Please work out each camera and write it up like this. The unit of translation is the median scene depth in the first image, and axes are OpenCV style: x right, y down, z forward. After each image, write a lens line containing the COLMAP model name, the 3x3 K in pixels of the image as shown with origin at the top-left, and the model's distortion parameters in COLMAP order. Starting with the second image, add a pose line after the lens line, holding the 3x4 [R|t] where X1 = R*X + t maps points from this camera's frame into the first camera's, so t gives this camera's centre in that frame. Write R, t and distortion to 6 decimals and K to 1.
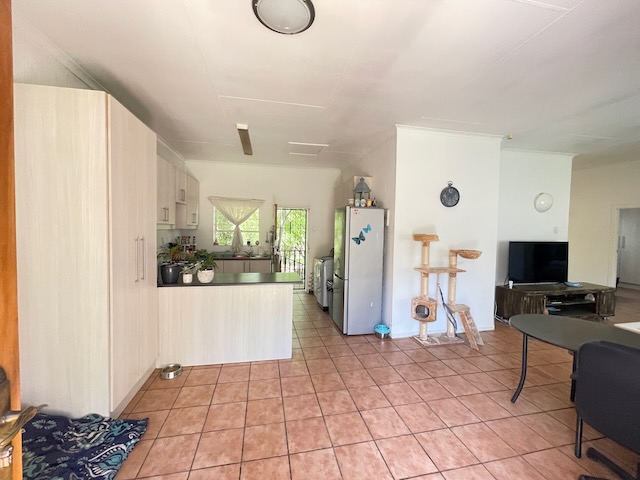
lens RADIAL K [[259.0, 0, 318.2], [0, 259.0, 238.5], [0, 0, 1]] dist [0.000233, -0.000079]
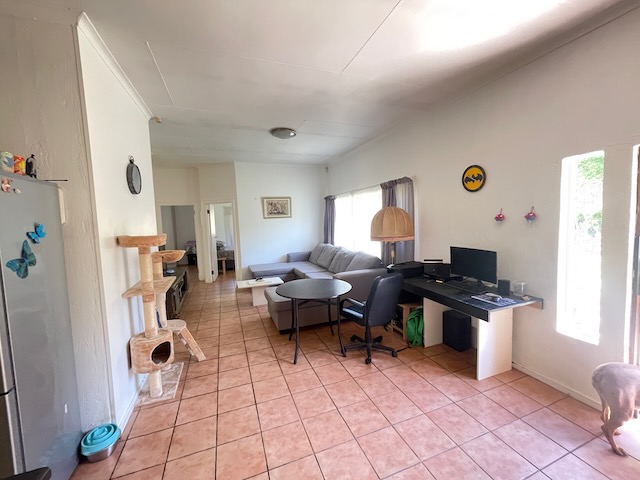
lens RADIAL K [[259.0, 0, 318.4], [0, 259.0, 238.8], [0, 0, 1]] dist [0.000233, -0.000079]
pose [[-0.145276, -0.088557, 0.985420, -0.342411], [0.069872, 0.992581, 0.099502, -0.051886], [-0.986921, 0.083308, -0.138010, 0.852219]]
